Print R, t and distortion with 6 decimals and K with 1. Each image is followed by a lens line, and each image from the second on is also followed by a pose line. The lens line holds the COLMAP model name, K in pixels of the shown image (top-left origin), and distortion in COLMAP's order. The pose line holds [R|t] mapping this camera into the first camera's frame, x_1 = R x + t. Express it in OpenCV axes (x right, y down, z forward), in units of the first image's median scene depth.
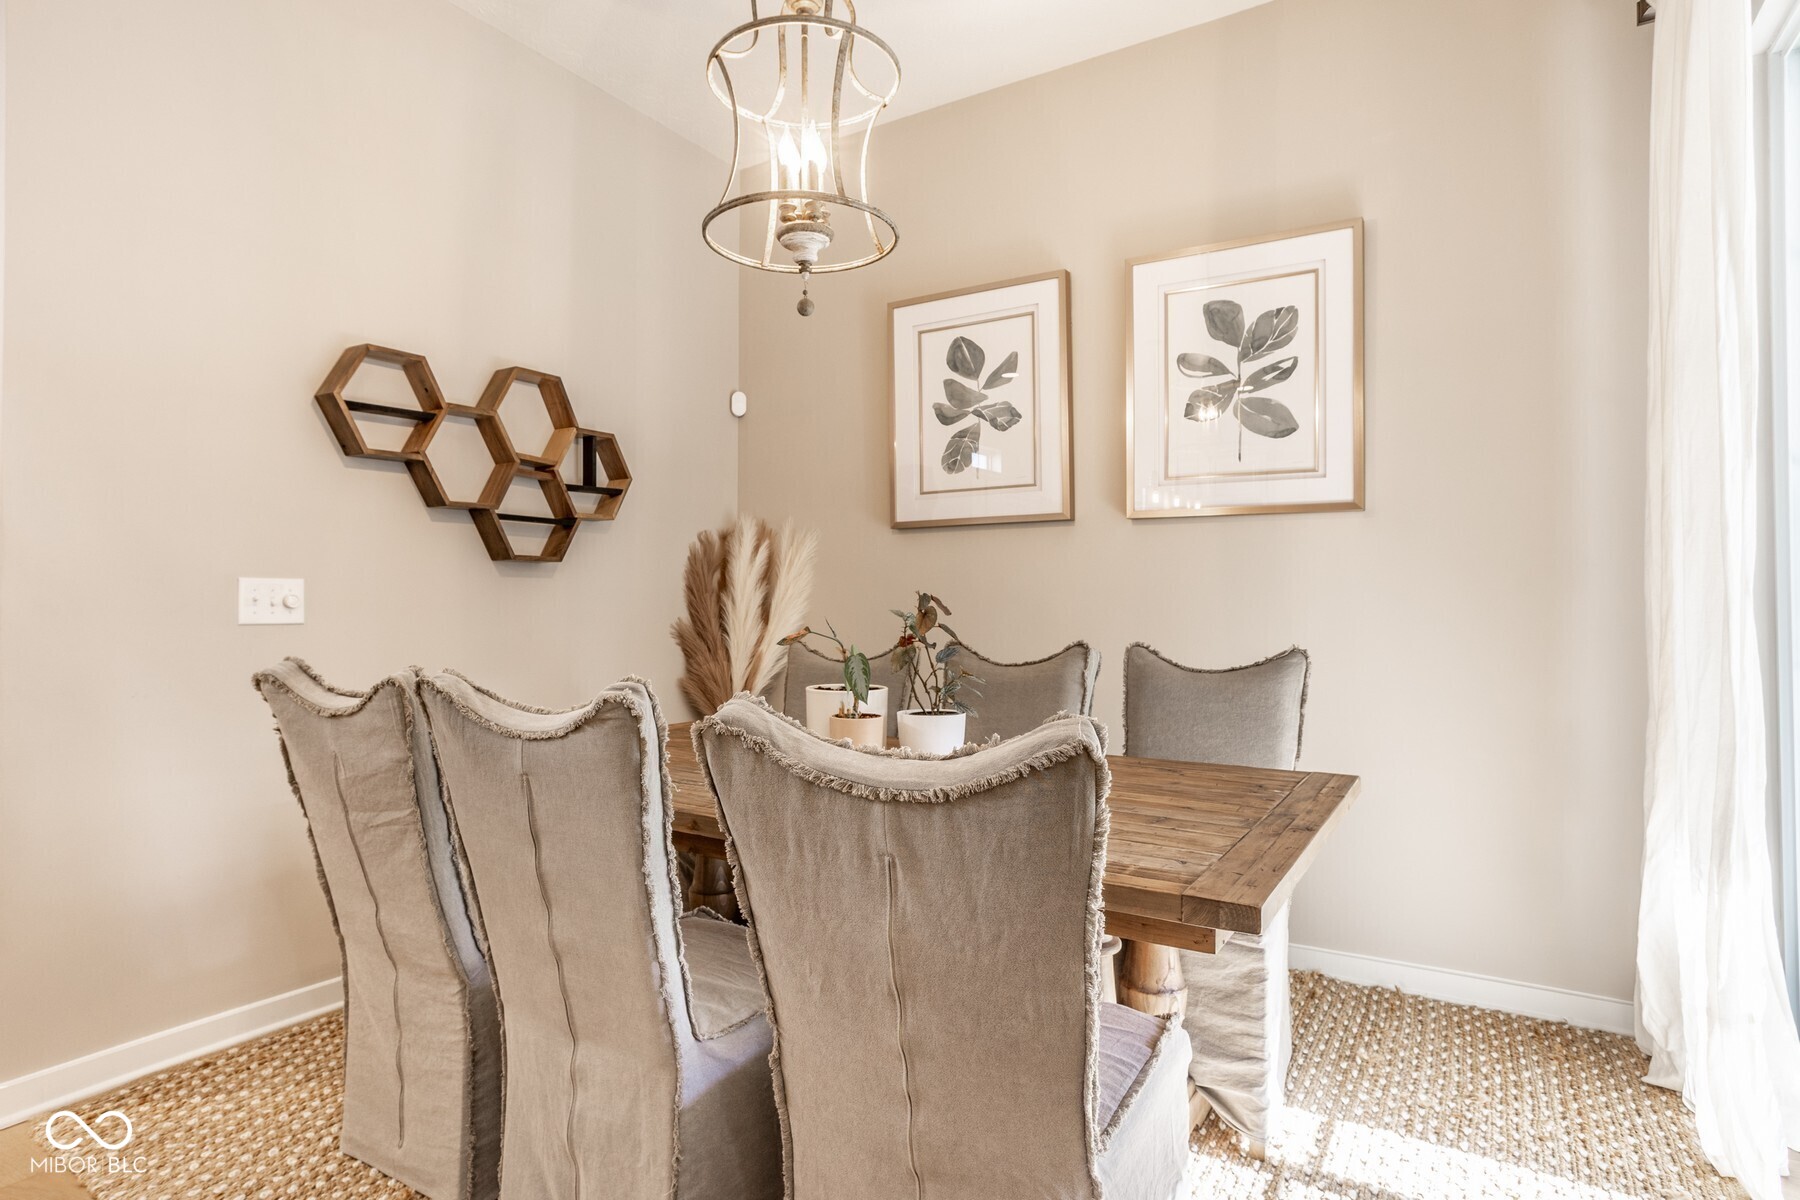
lens RADIAL K [[924.6, 0, 875.7], [0, 924.6, 591.7], [0, 0, 1]] dist [-0.054249, 0.000516]
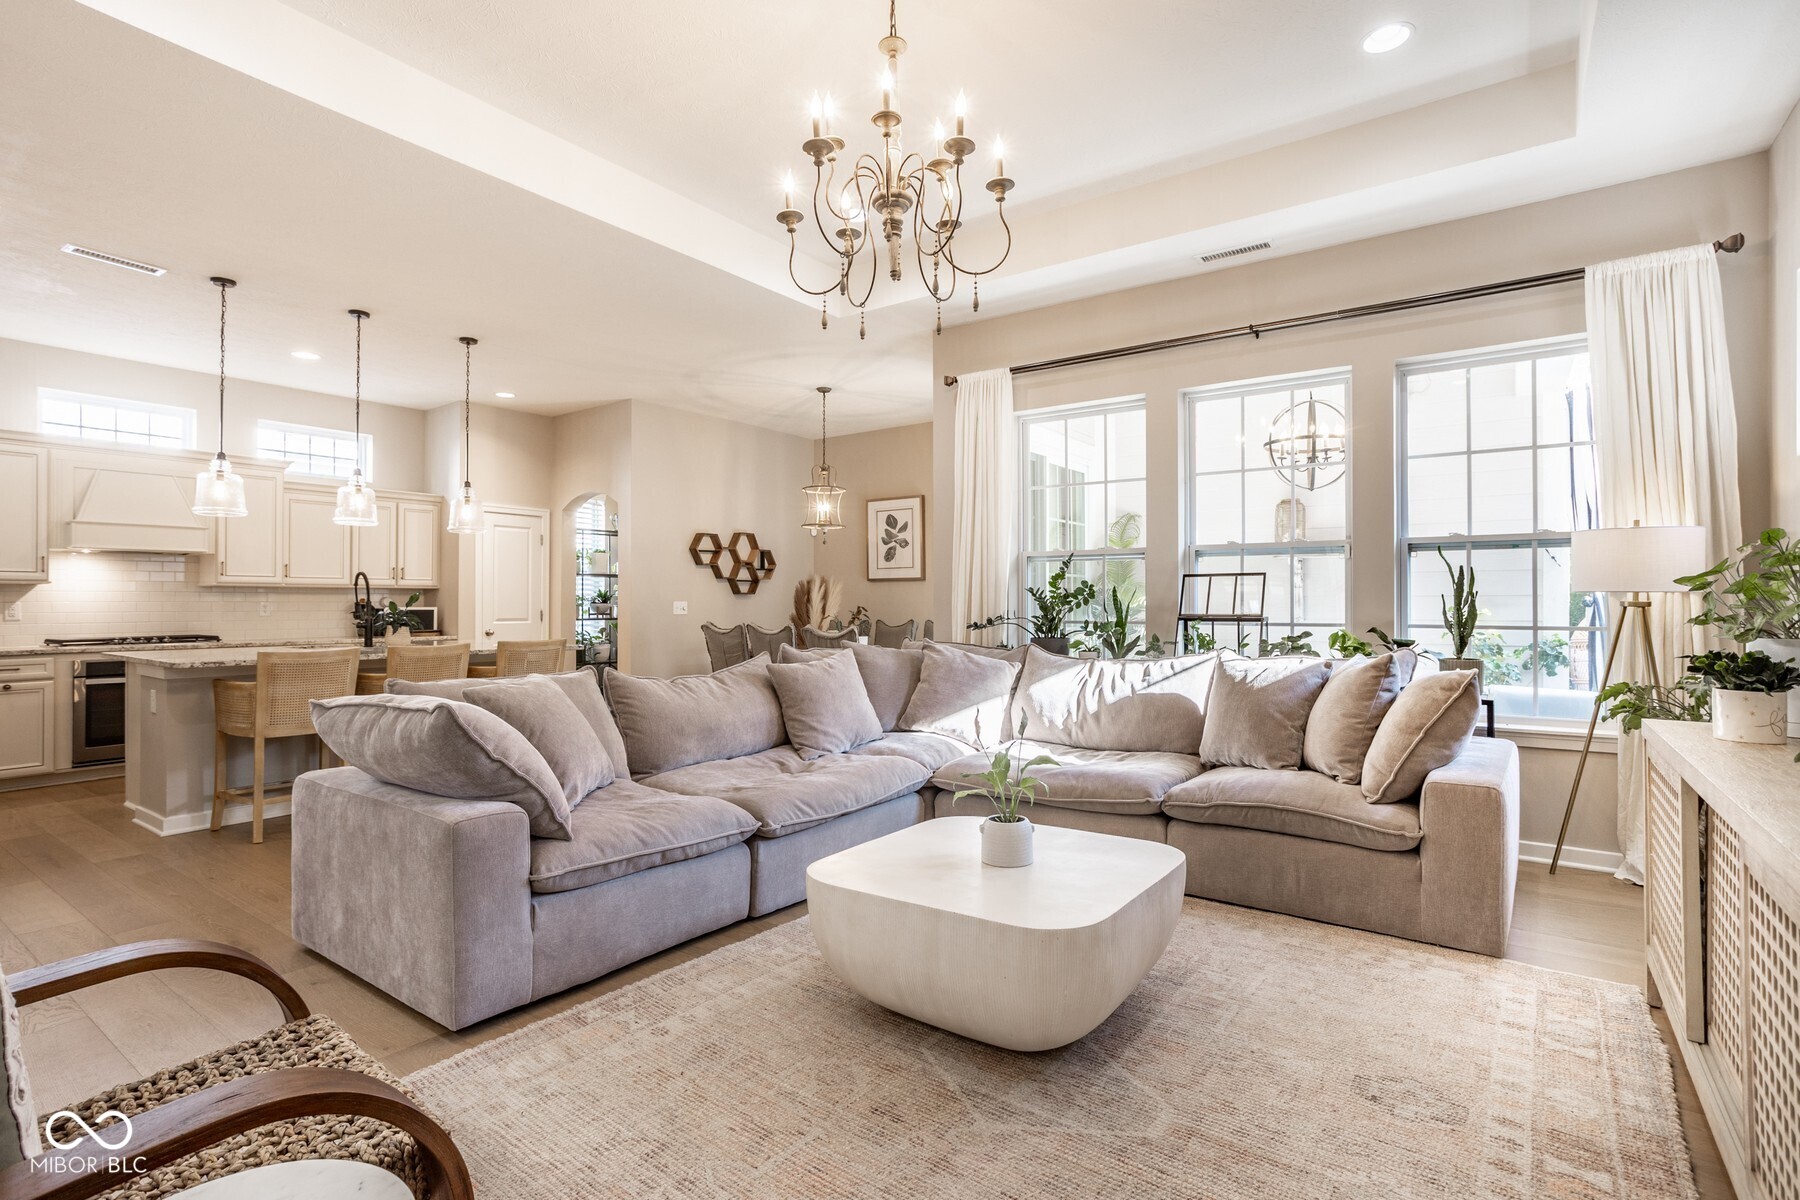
lens RADIAL K [[851.4, 0, 894.7], [0, 851.4, 590.4], [0, 0, 1]] dist [-0.038347, 0.022282]
pose [[0.998266, -0.005071, -0.058650, 0.301509], [0.004963, 0.999986, -0.001991, -0.040820], [0.058659, 0.001697, 0.998277, -1.894162]]
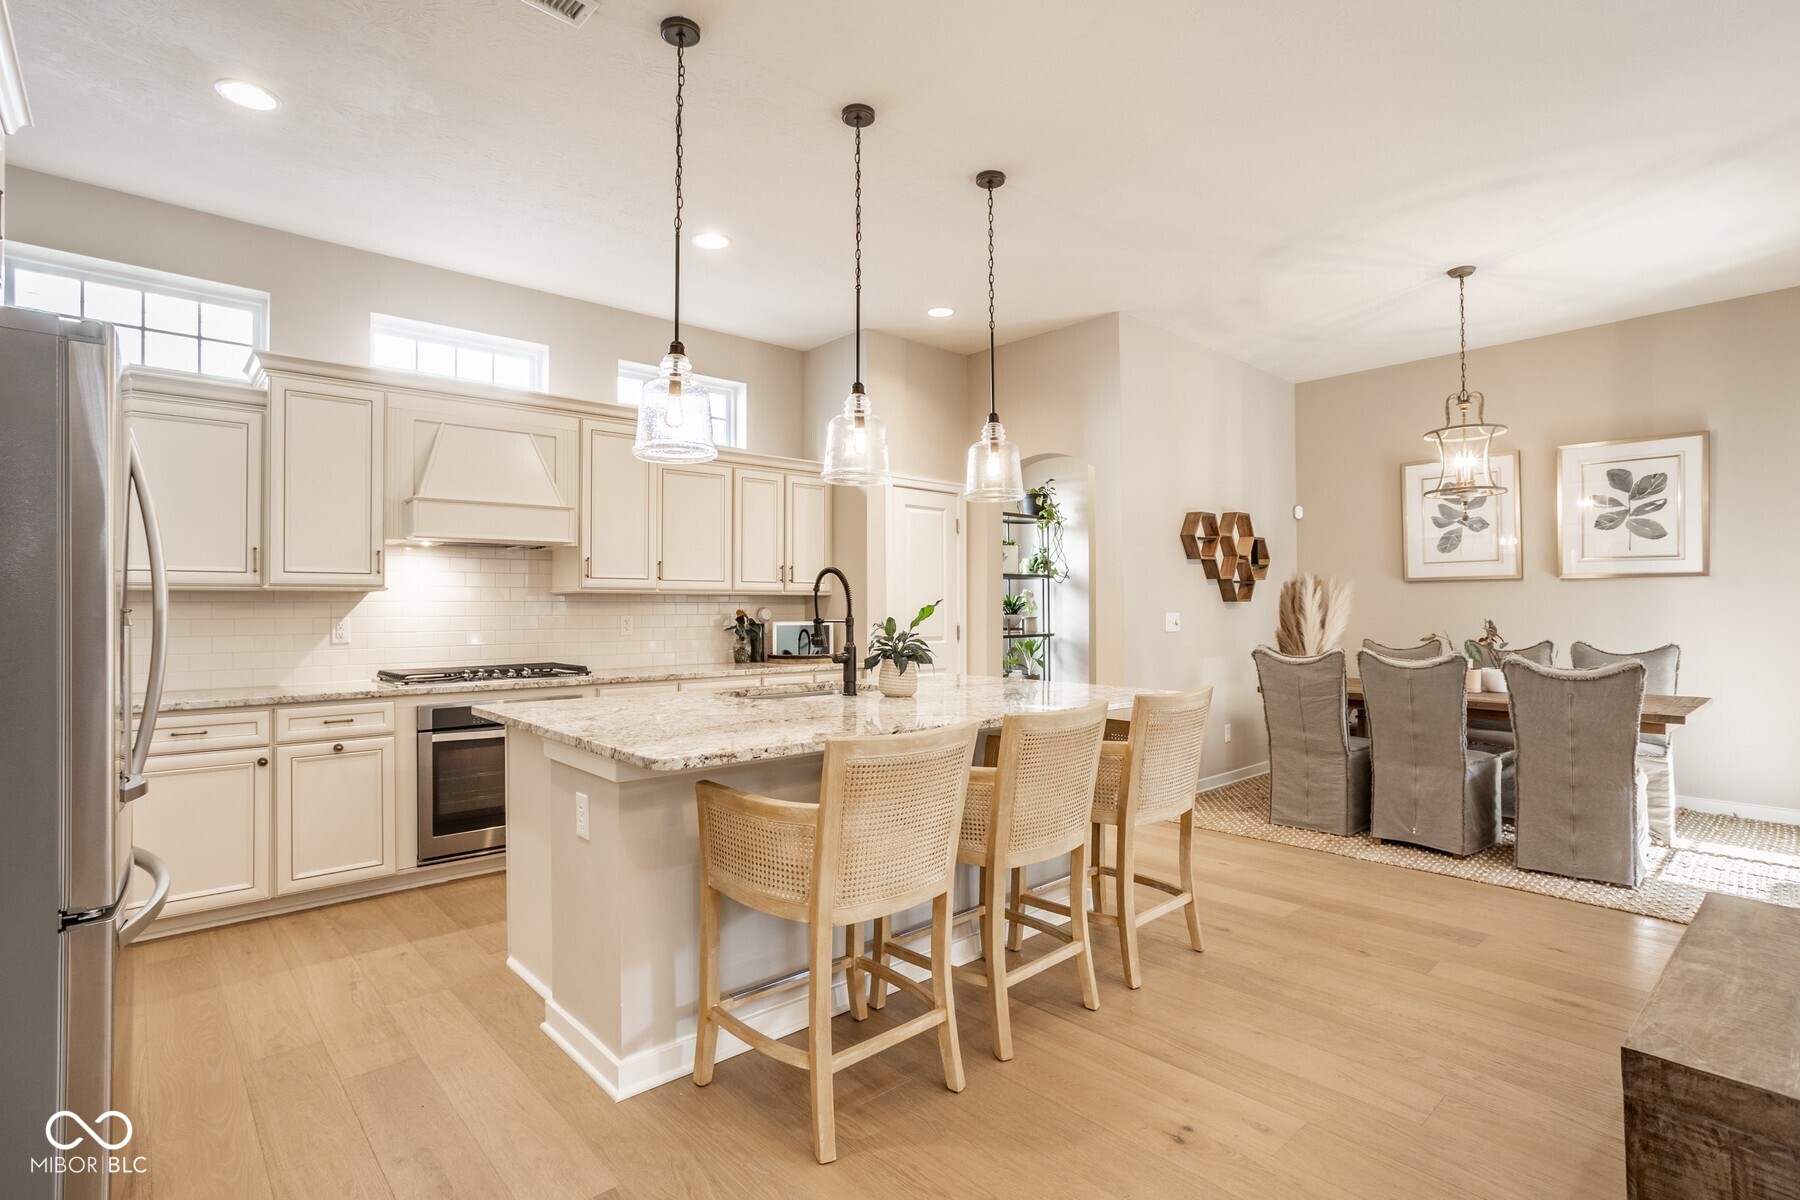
lens RADIAL K [[851.4, 0, 901.2], [0, 851.4, 589.9], [0, 0, 1]] dist [-0.038347, 0.022282]
pose [[0.966749, -0.008919, -0.255571, -0.654474], [0.007378, 0.999948, -0.006986, -0.055727], [0.255620, 0.004868, 0.966765, -1.137091]]
